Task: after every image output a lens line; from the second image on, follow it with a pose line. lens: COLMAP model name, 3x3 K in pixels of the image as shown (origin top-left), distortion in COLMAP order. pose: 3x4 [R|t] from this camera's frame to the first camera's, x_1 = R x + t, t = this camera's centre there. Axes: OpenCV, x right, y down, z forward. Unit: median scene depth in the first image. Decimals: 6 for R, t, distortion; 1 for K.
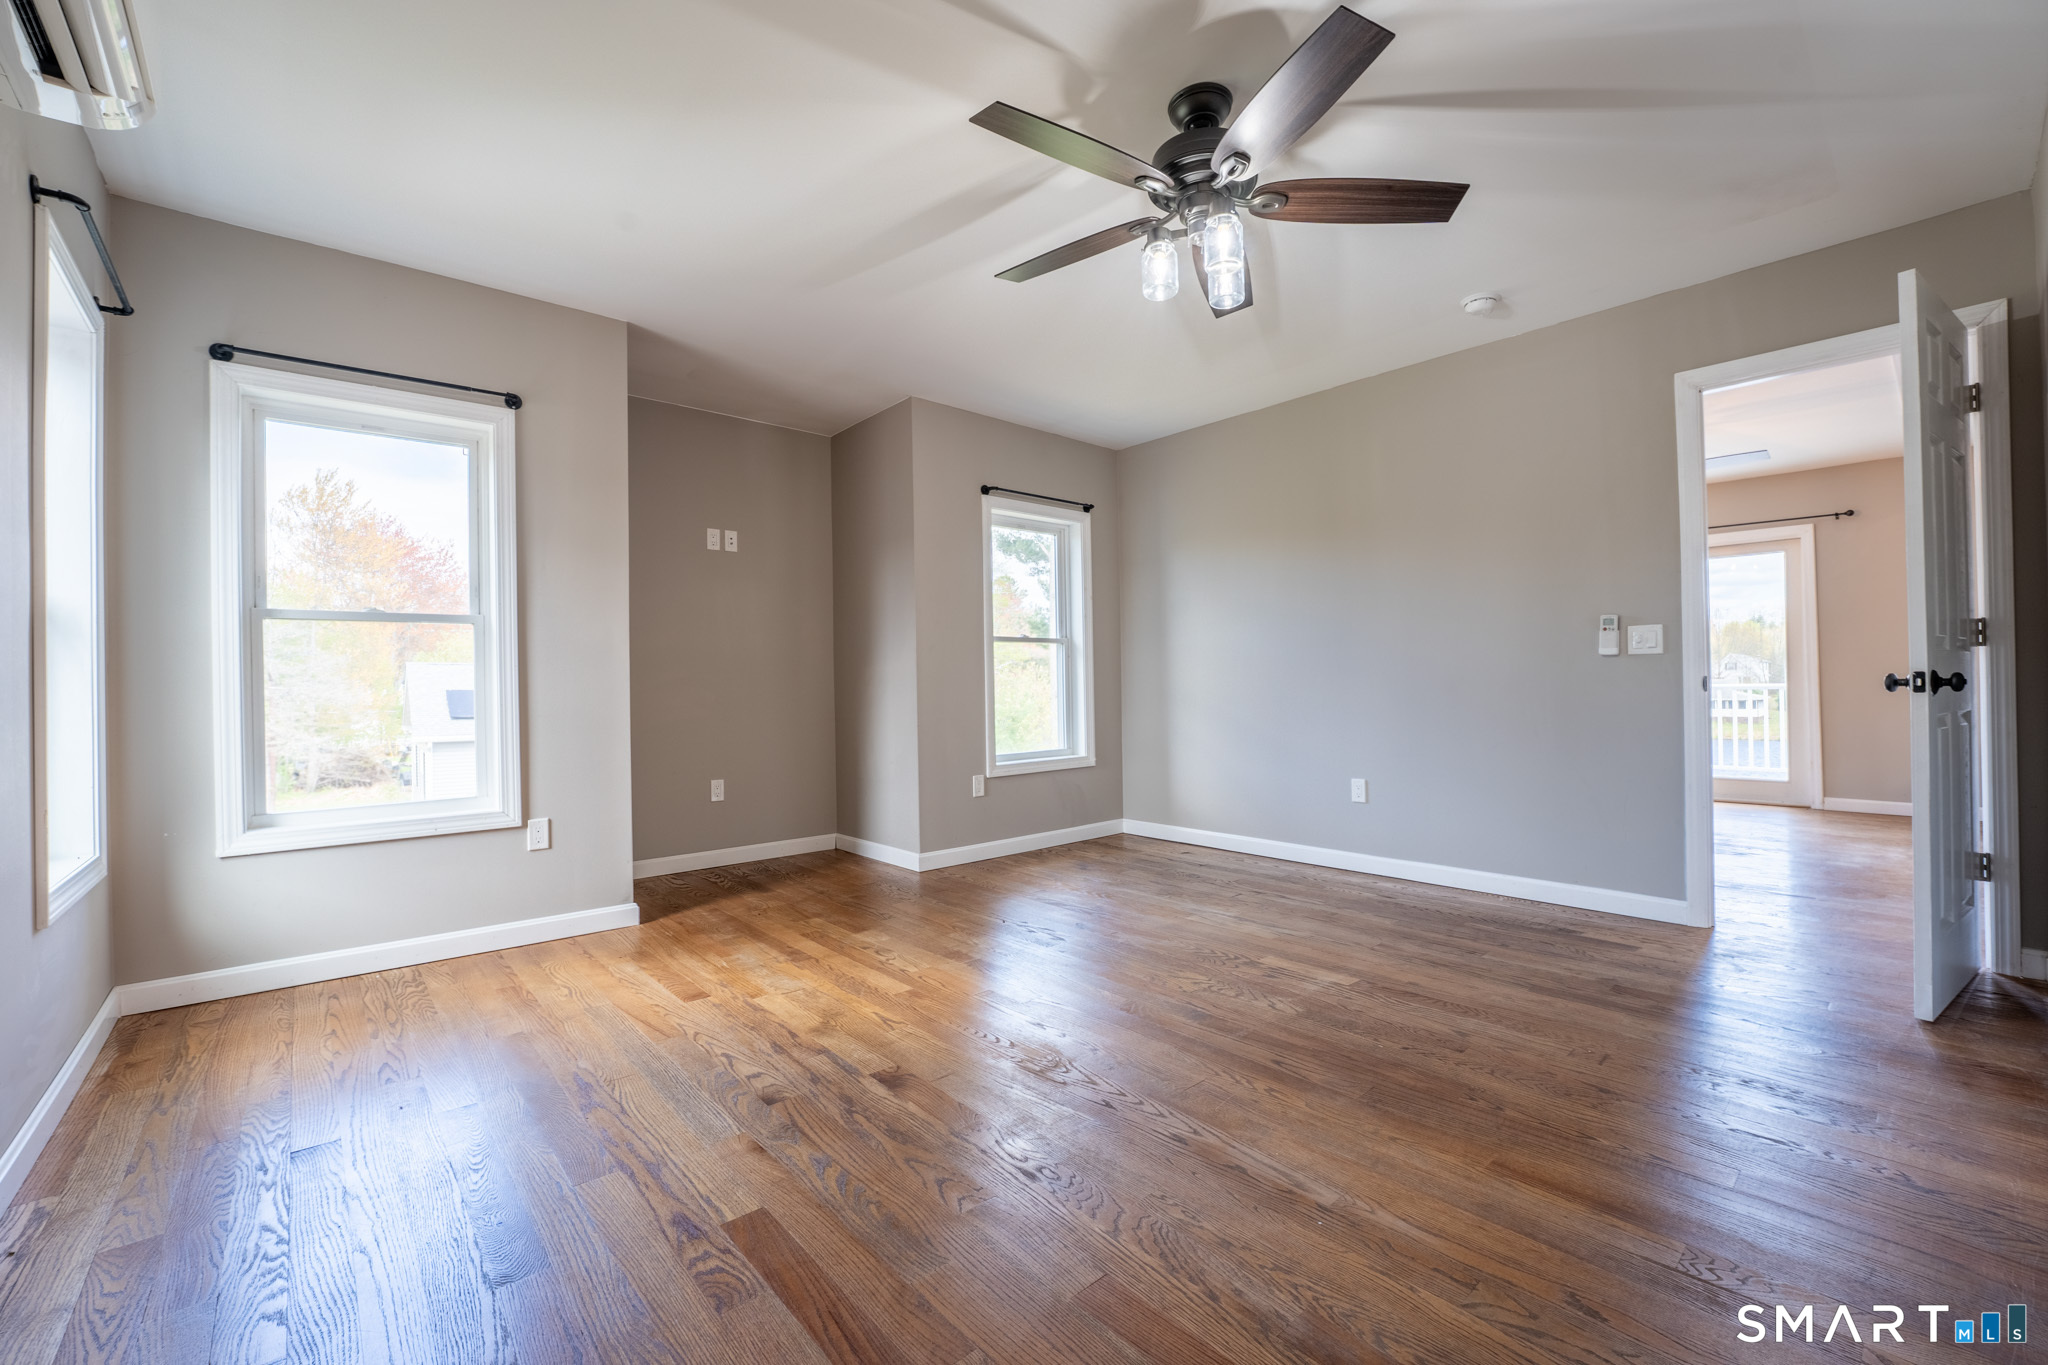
lens RADIAL K [[836.0, 0, 1024.0], [0, 836.0, 682.5], [0, 0, 1]] dist [-0.019417, -0.000049]
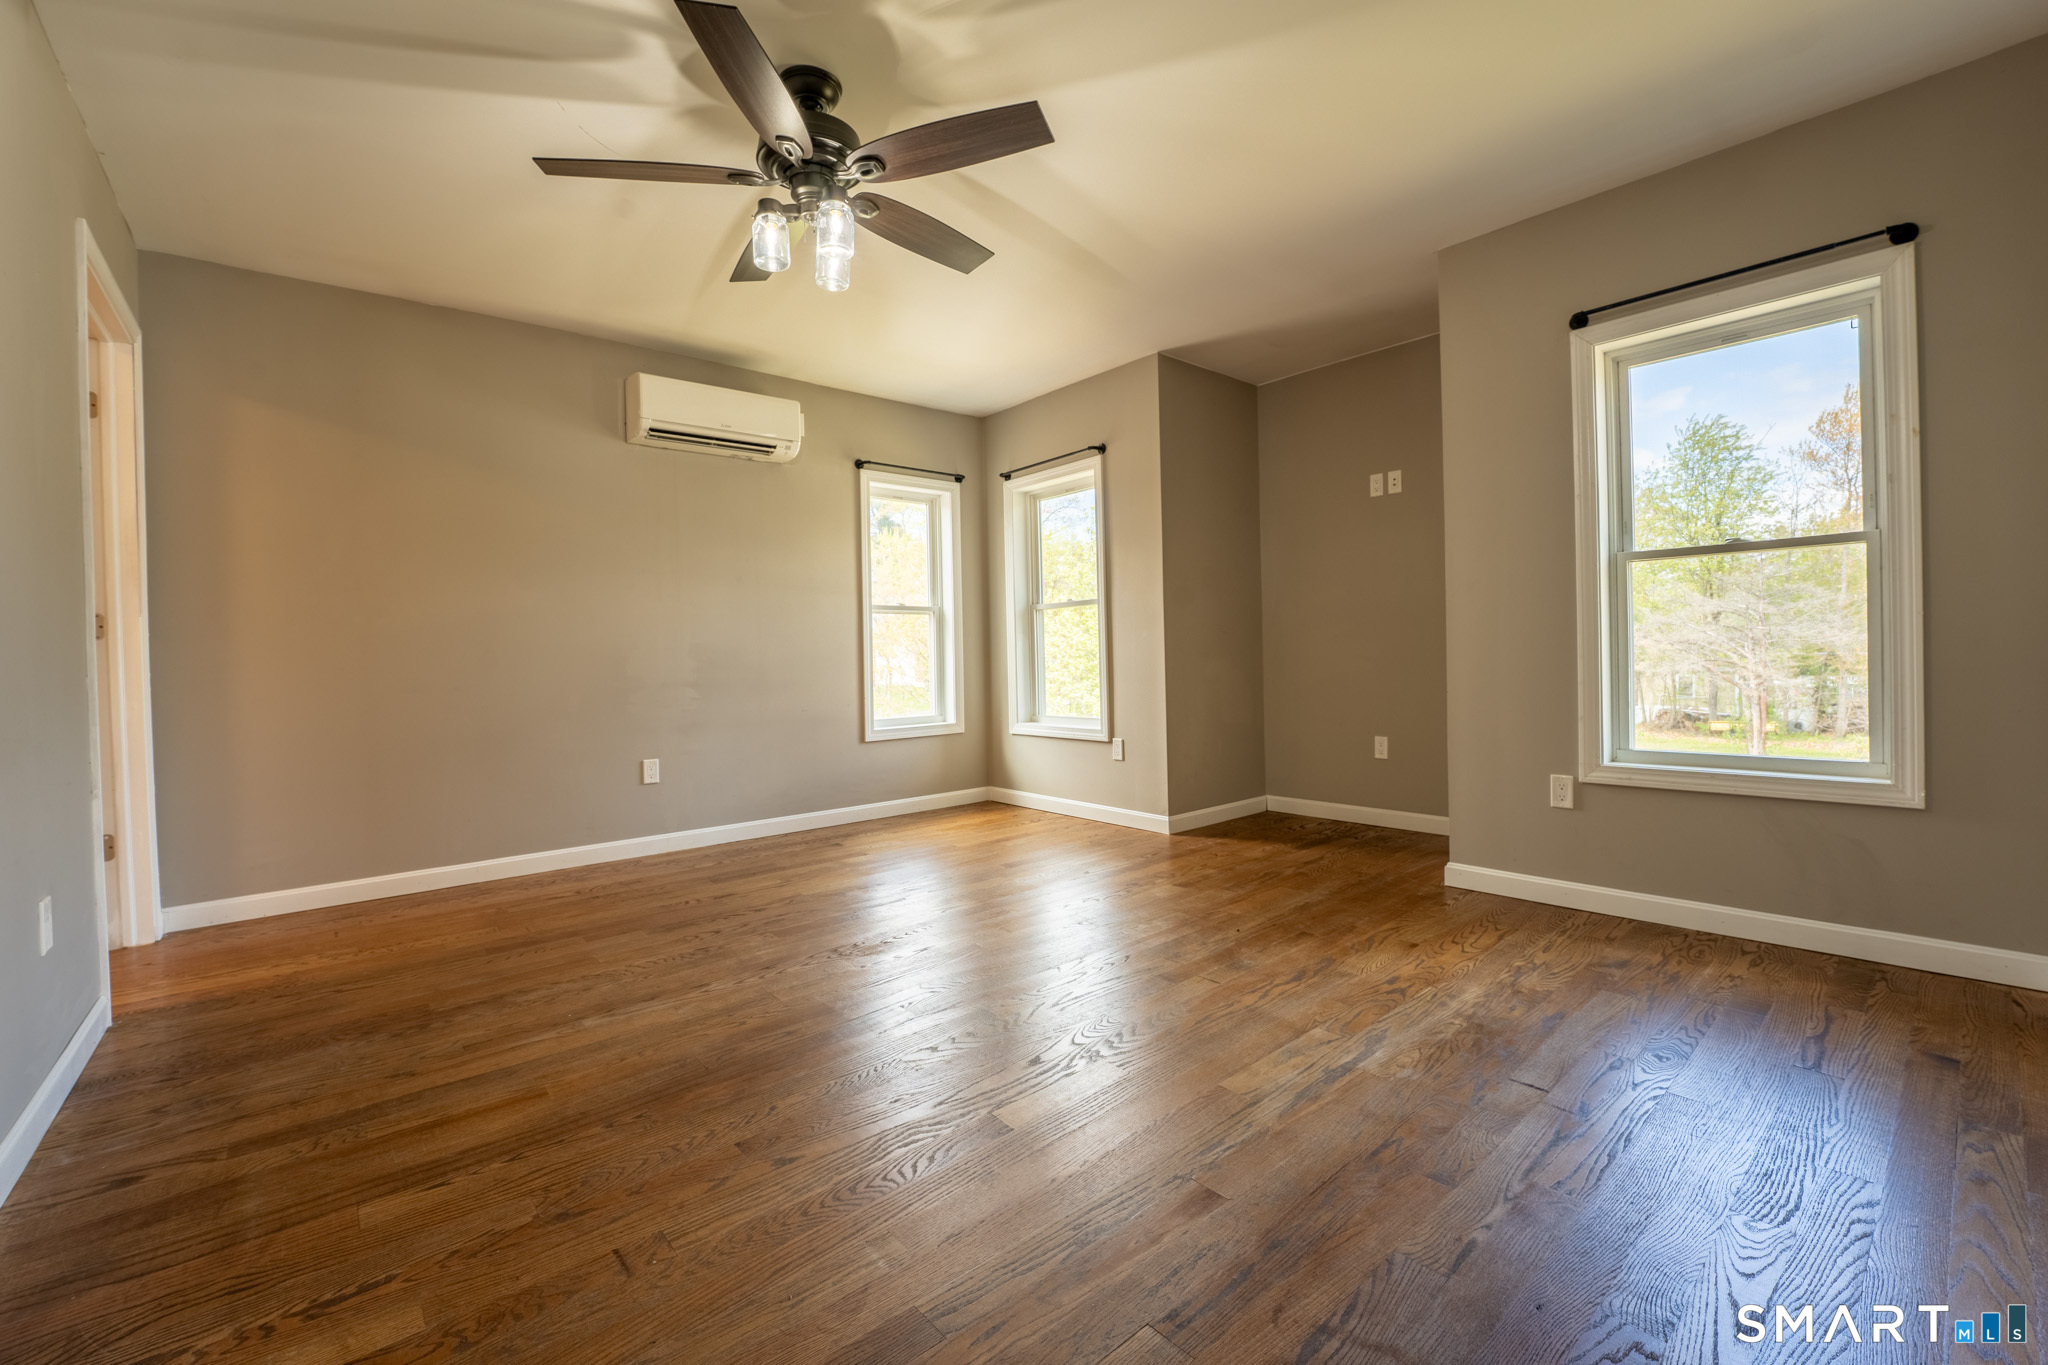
lens RADIAL K [[836.0, 0, 1024.0], [0, 836.0, 682.5], [0, 0, 1]] dist [-0.019417, -0.000049]
pose [[-0.011358, 0.046791, -0.998840, 0.852396], [0.030071, 0.998469, 0.046432, -0.003878], [0.999483, -0.029509, -0.012747, 0.864214]]
